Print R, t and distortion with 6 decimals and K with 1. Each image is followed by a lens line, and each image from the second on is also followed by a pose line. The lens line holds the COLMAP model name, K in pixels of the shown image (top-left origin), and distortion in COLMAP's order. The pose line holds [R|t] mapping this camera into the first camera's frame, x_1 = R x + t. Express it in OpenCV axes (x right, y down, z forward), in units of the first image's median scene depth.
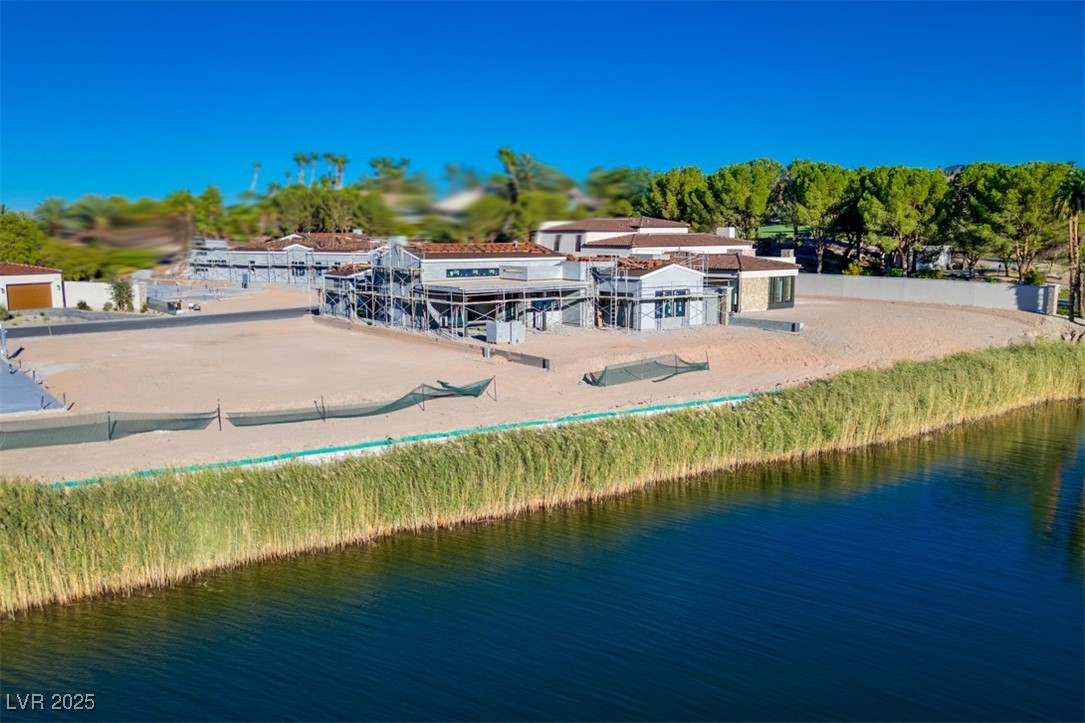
lens RADIAL K [[903.6, 0, 545.4], [0, 903.6, 364.3], [0, 0, 1]] dist [0.083214, -0.101372]
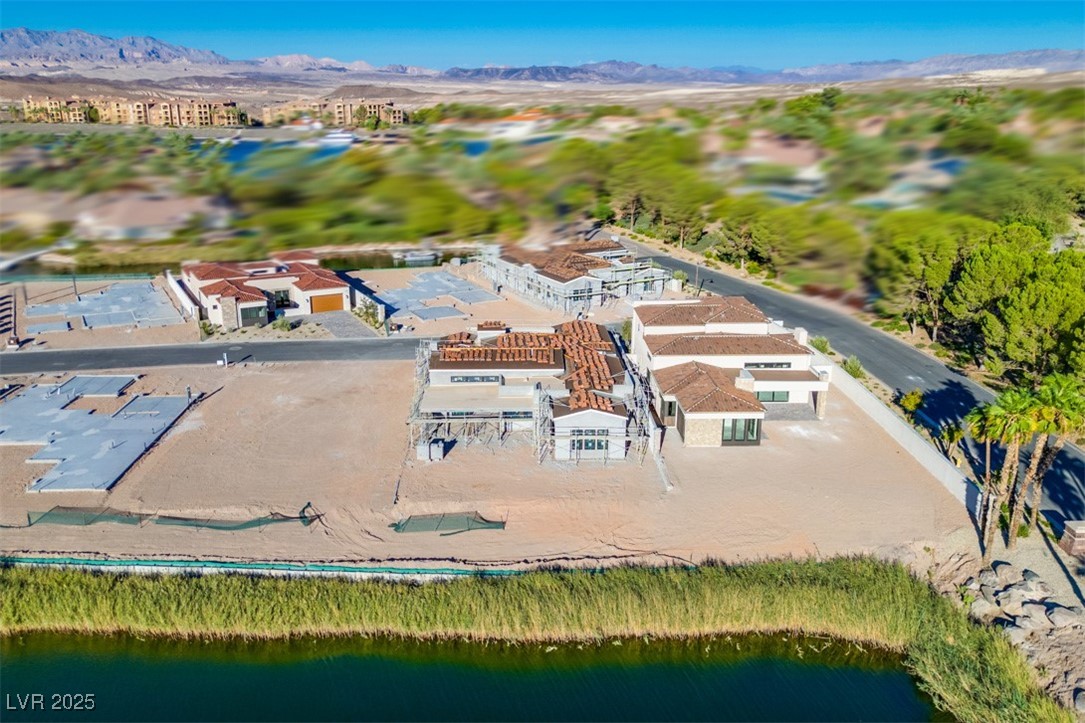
lens RADIAL K [[903.6, 0, 544.1], [0, 903.6, 357.1], [0, 0, 1]] dist [0.083214, -0.101372]
pose [[0.826995, 0.172544, -0.535078, 0.557453], [-0.093343, 0.980671, 0.171965, -0.293658], [0.554407, -0.092268, 0.827115, -0.016121]]
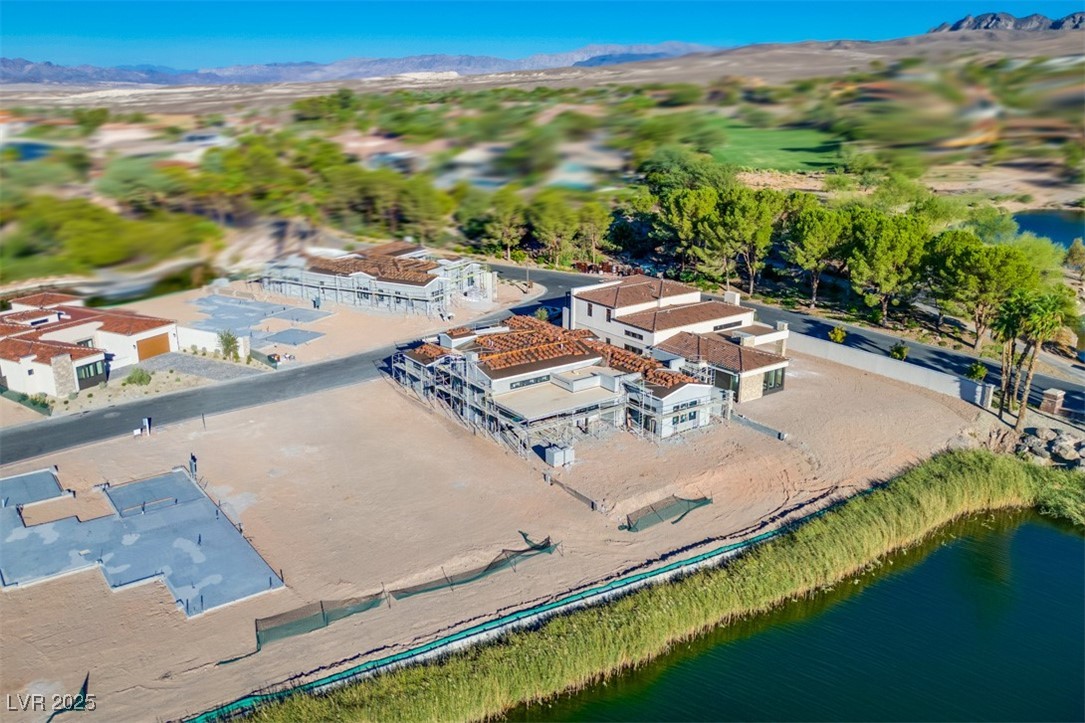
lens RADIAL K [[903.6, 0, 548.3], [0, 903.6, 362.8], [0, 0, 1]] dist [0.083214, -0.101372]
pose [[0.999956, 0.007905, -0.004961, -0.038723], [-0.007088, 0.989050, 0.147408, -0.253580], [0.006072, -0.147366, 0.989063, -0.204494]]
